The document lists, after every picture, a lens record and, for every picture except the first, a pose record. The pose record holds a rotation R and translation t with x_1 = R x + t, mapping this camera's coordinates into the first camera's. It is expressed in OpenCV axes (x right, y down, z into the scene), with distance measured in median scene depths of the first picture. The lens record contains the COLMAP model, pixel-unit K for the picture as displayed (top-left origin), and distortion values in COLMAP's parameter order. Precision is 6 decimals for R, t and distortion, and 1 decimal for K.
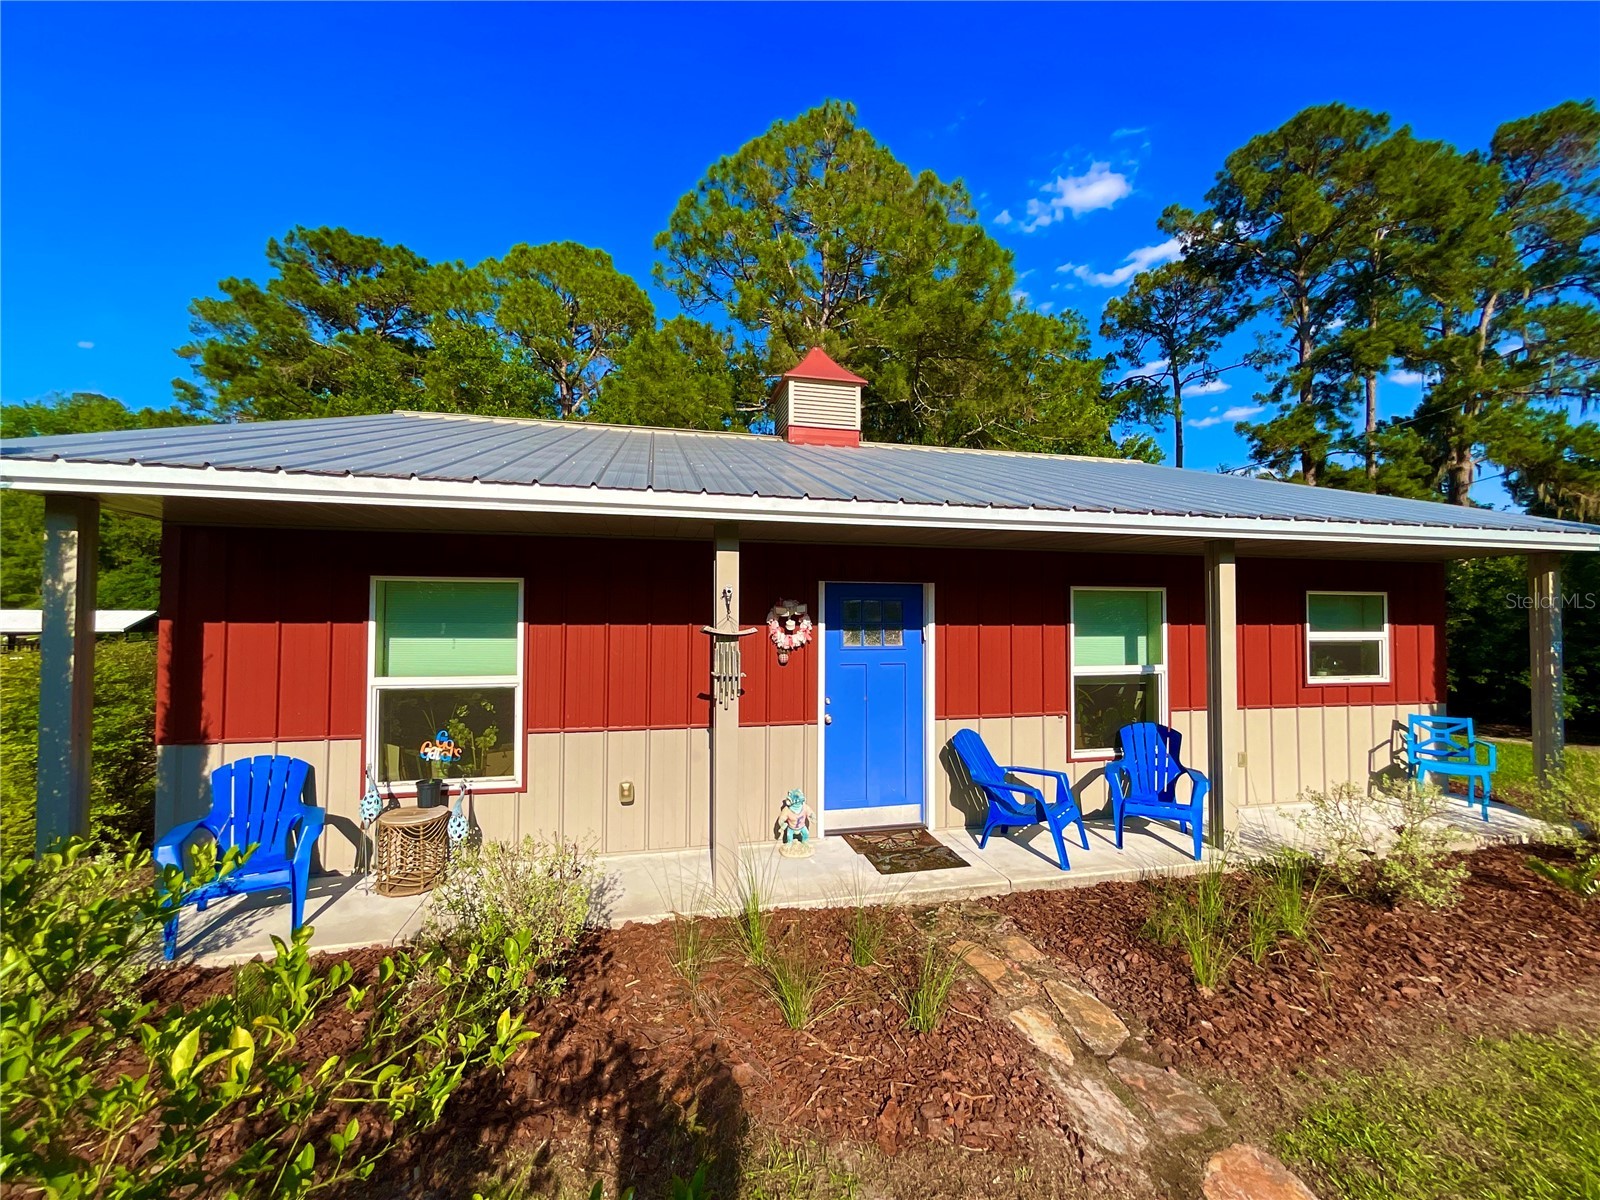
lens RADIAL K [[649.1, 0, 800.1], [0, 649.1, 599.3], [0, 0, 1]] dist [0.001370, -0.001248]
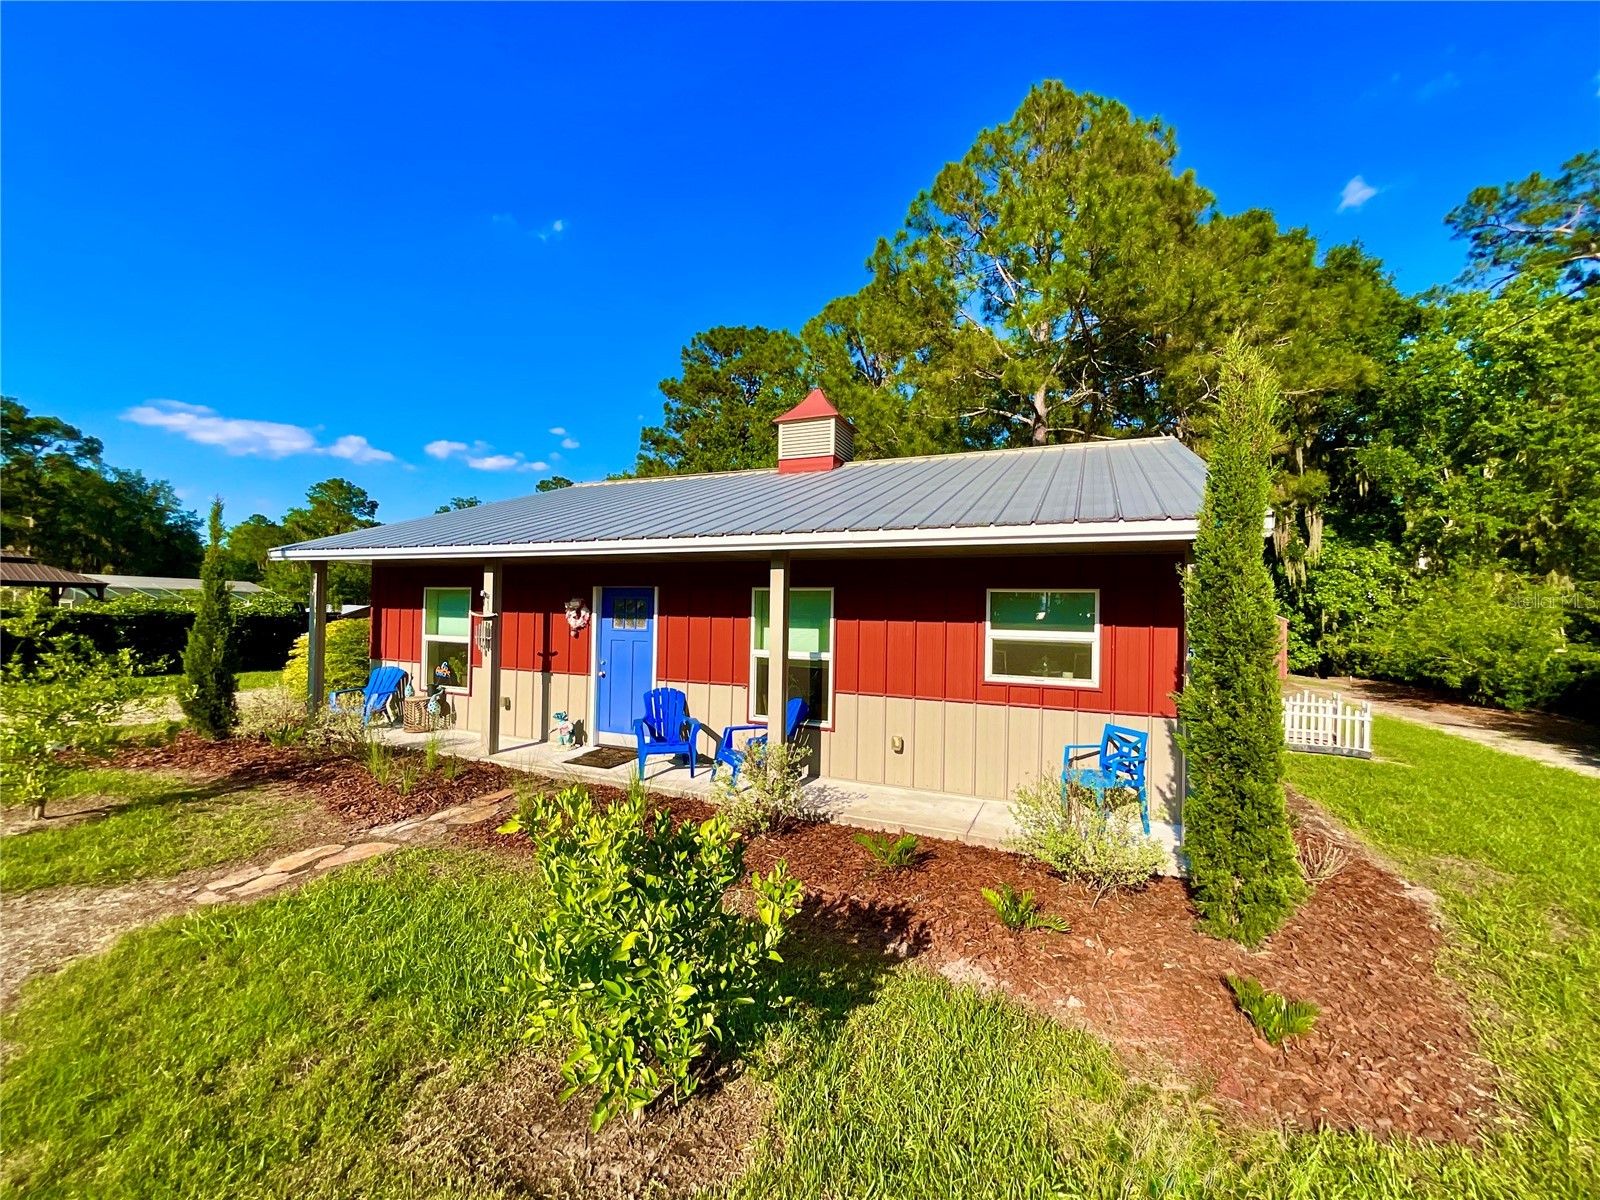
lens RADIAL K [[649.1, 0, 795.9], [0, 649.1, 602.8], [0, 0, 1]] dist [0.001370, -0.001248]
pose [[0.803059, 0.003041, -0.595892, 1.136773], [-0.000467, 0.999990, 0.004474, 0.003759], [0.595900, -0.003314, 0.803052, 0.014416]]
